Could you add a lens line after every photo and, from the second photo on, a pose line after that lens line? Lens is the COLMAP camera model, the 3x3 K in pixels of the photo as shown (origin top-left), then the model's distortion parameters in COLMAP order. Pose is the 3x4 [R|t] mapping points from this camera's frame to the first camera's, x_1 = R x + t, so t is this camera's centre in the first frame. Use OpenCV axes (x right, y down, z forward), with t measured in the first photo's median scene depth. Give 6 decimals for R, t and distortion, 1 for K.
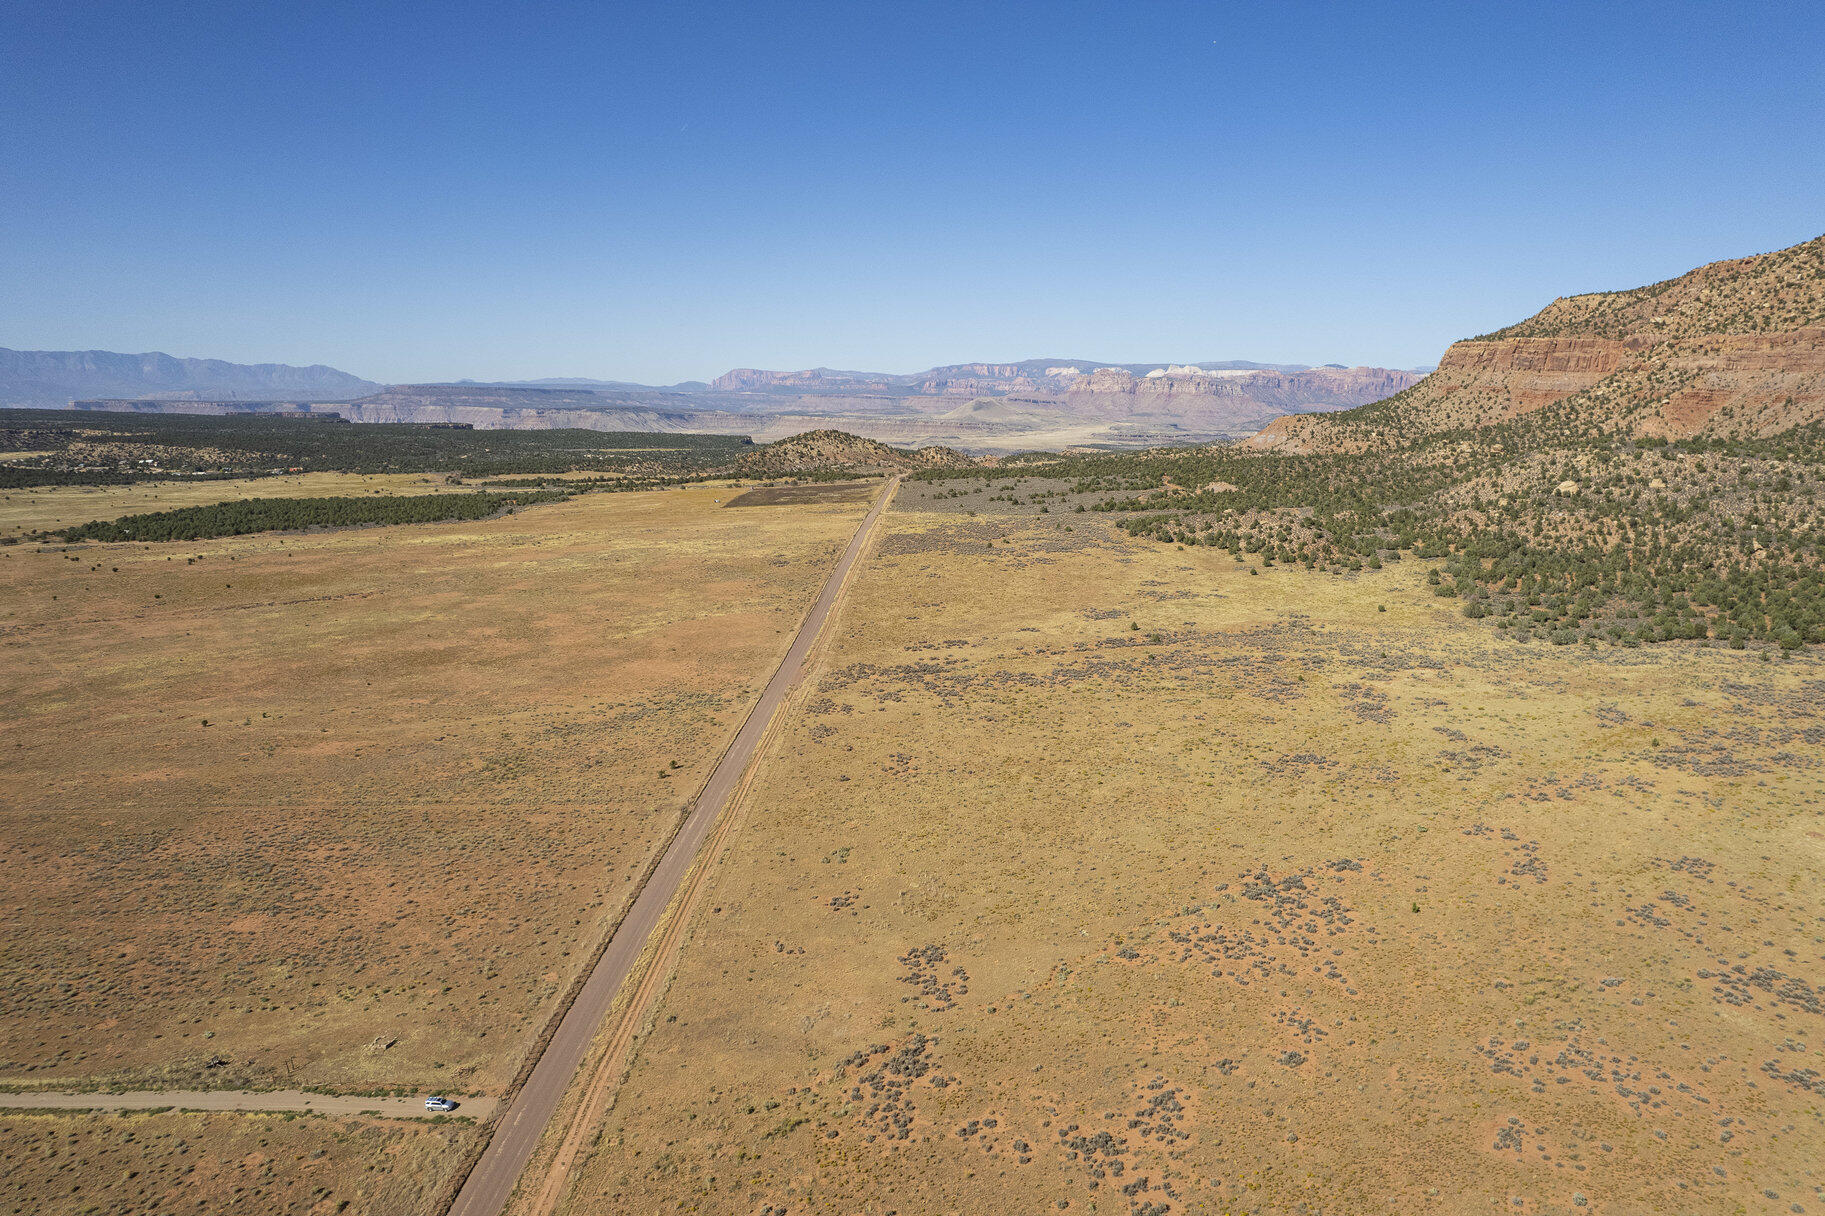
lens RADIAL K [[1165.1, 0, 911.1], [0, 1165.1, 603.0], [0, 0, 1]] dist [-0.076591, 0.071174]
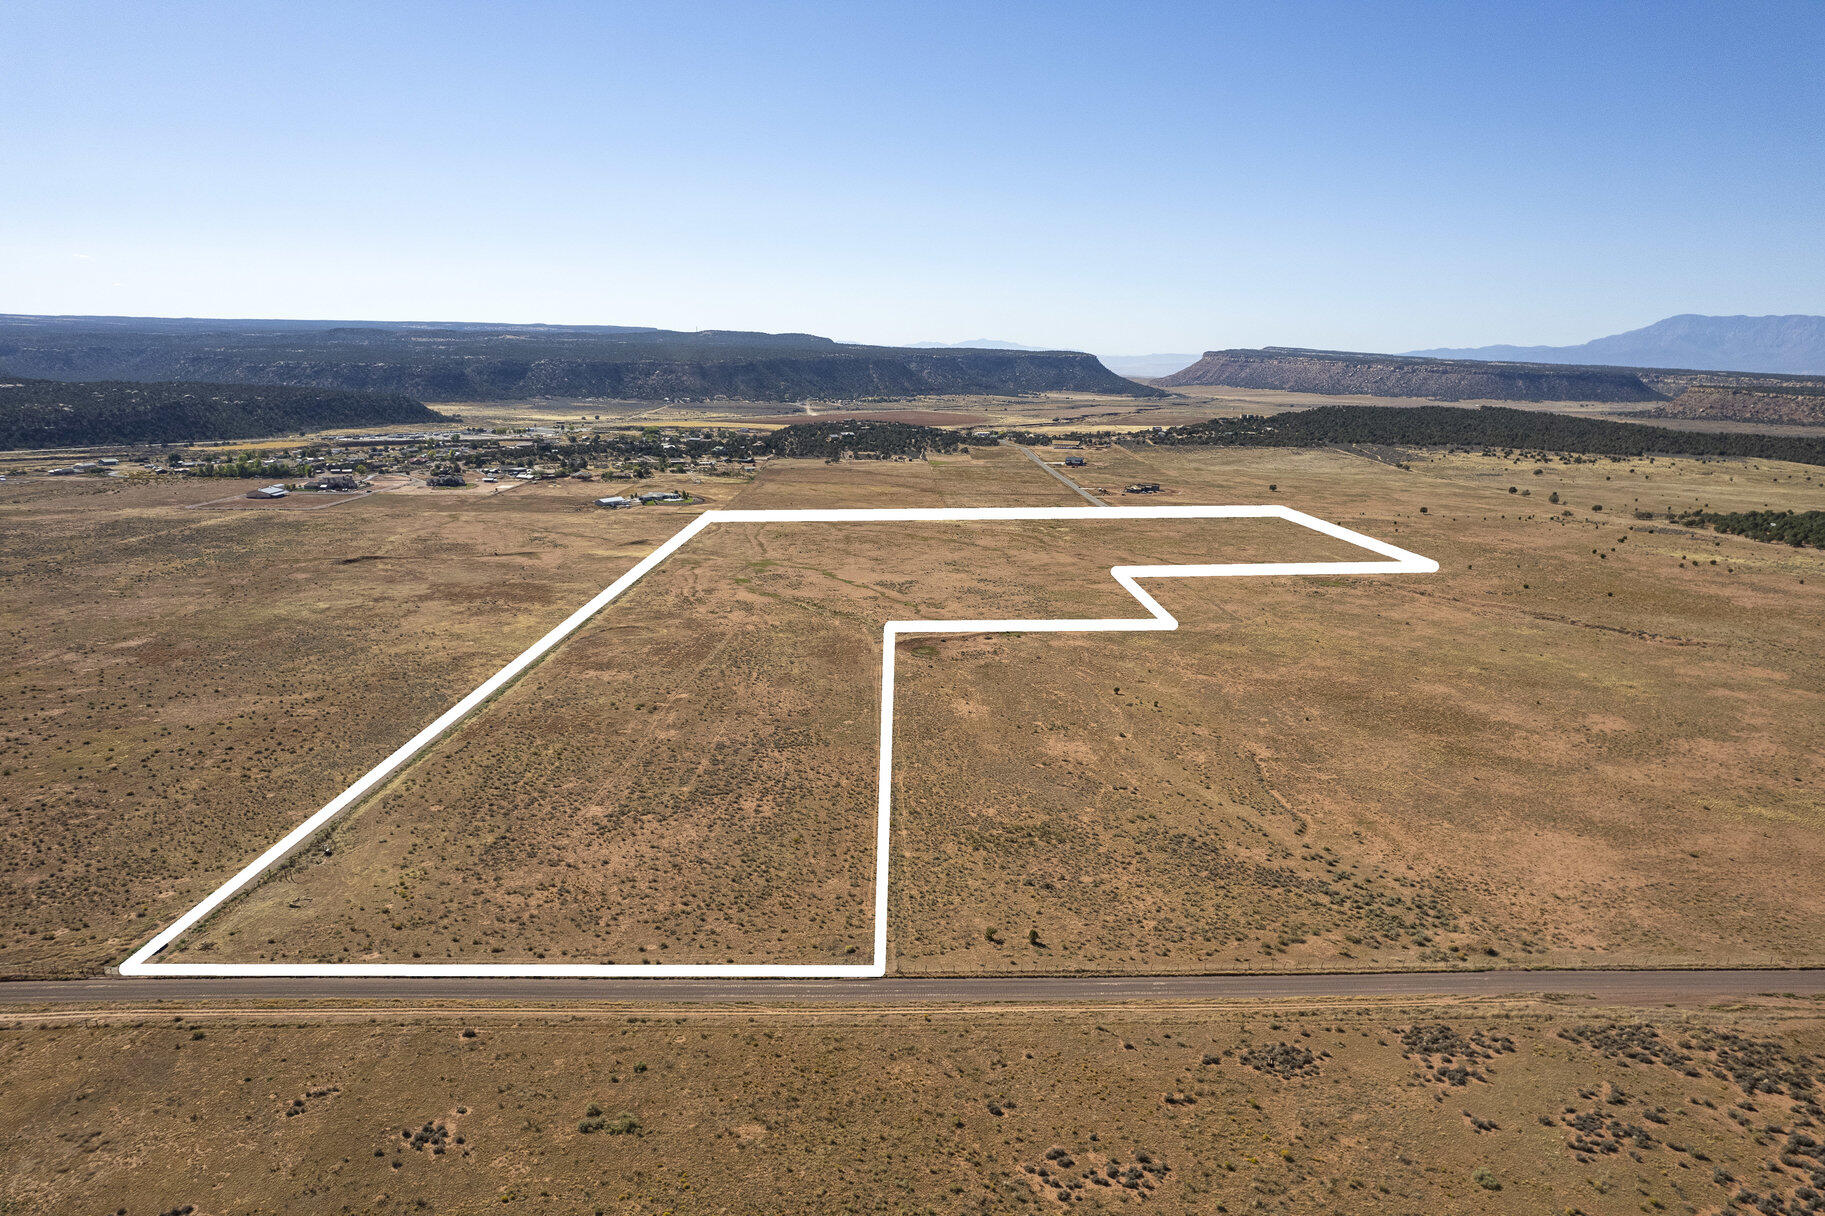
lens RADIAL K [[1165.1, 0, 911.1], [0, 1165.1, 603.0], [0, 0, 1]] dist [-0.076591, 0.071174]
pose [[0.061290, 0.216735, -0.974305, 0.101477], [-0.195903, 0.959766, 0.201177, -0.041608], [0.978706, 0.178539, 0.101283, 0.224198]]
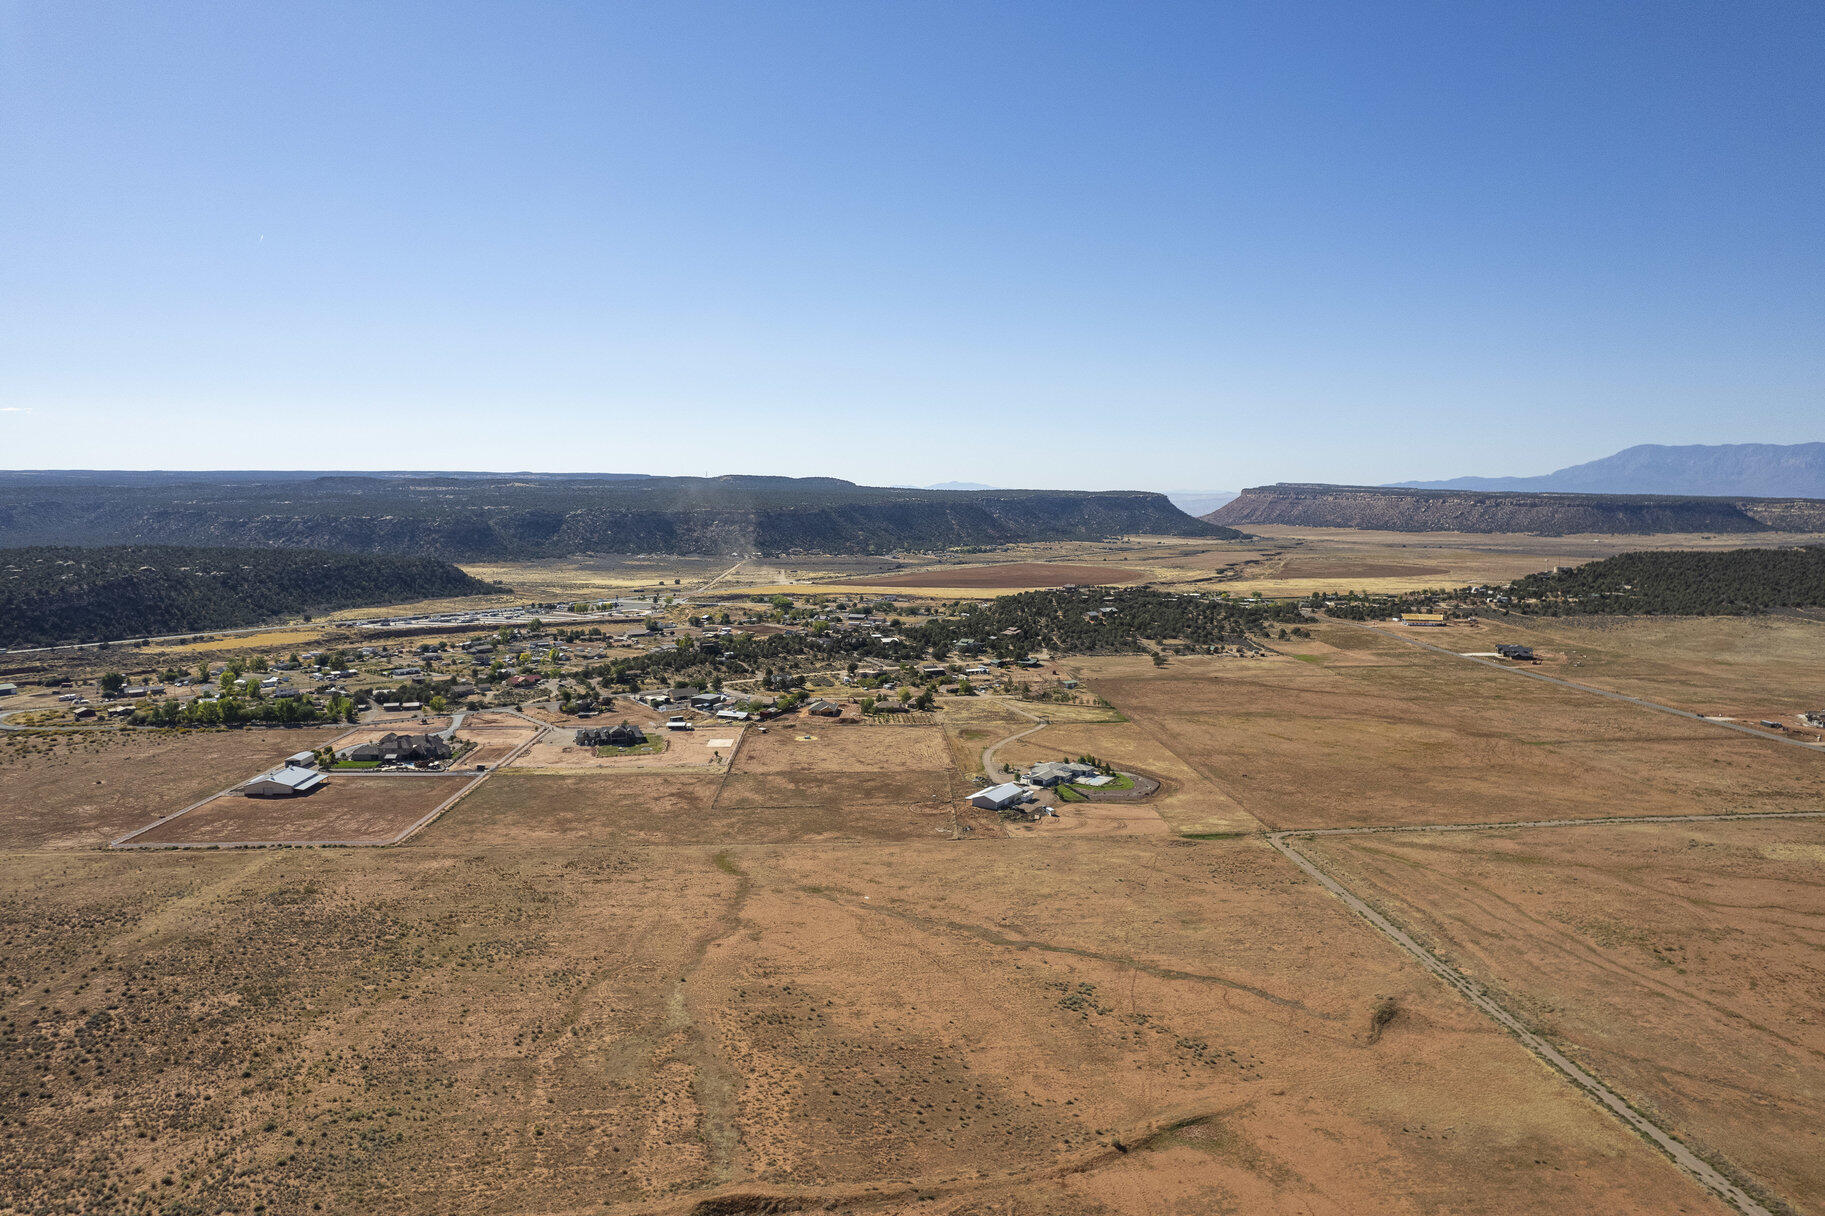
lens RADIAL K [[1166.9, 0, 910.6], [0, 1166.9, 603.5], [0, 0, 1]] dist [-0.078577, 0.072194]
pose [[0.088868, 0.096731, -0.991335, -0.295205], [-0.179205, 0.980585, 0.079618, -0.000413], [0.979790, 0.170576, 0.104478, 0.021138]]
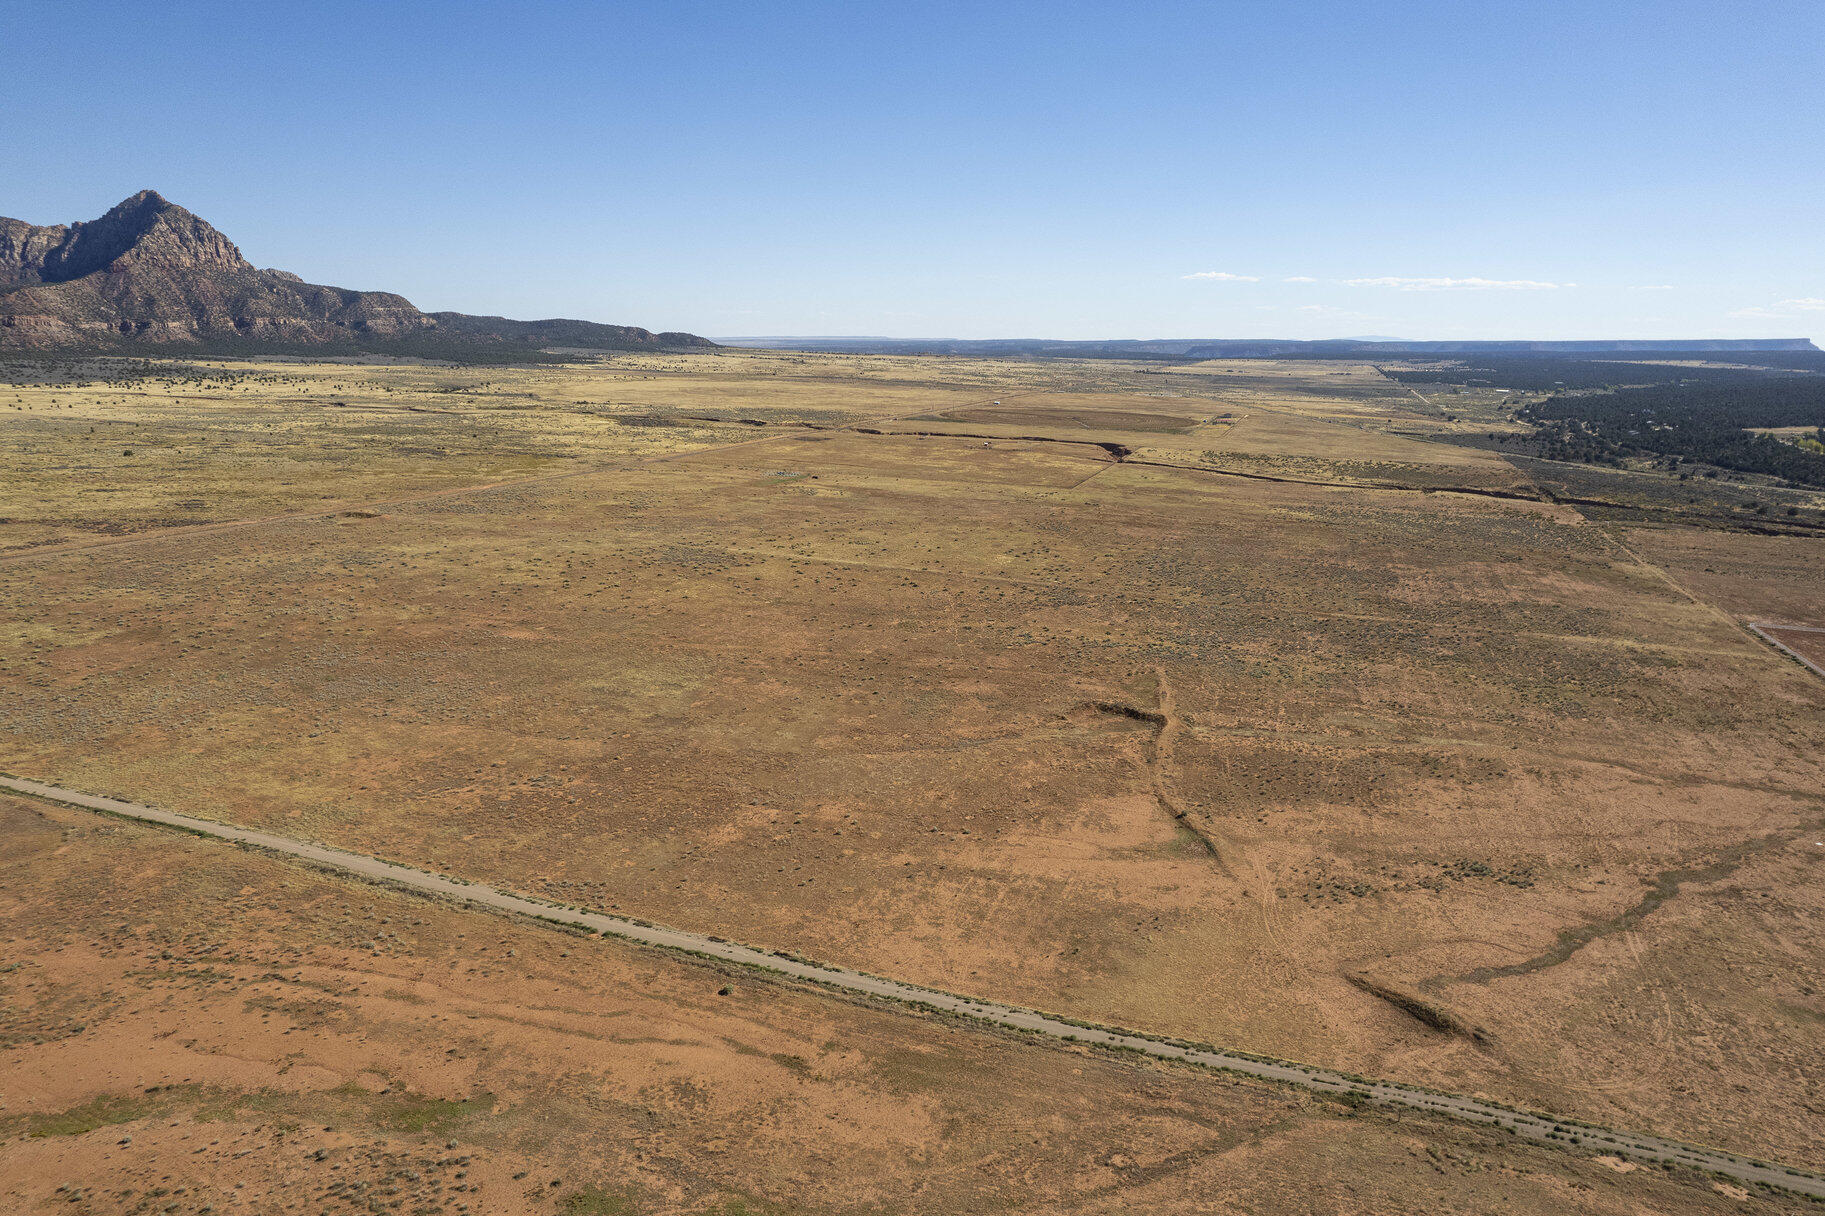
lens RADIAL K [[1190.5, 0, 909.8], [0, 1190.5, 603.4], [0, 0, 1]] dist [-0.079048, 0.075814]
pose [[-0.955689, -0.076074, 0.284377, -0.463169], [0.040298, 0.923128, 0.382374, -0.039698], [-0.291606, 0.376891, -0.879158, 0.279637]]
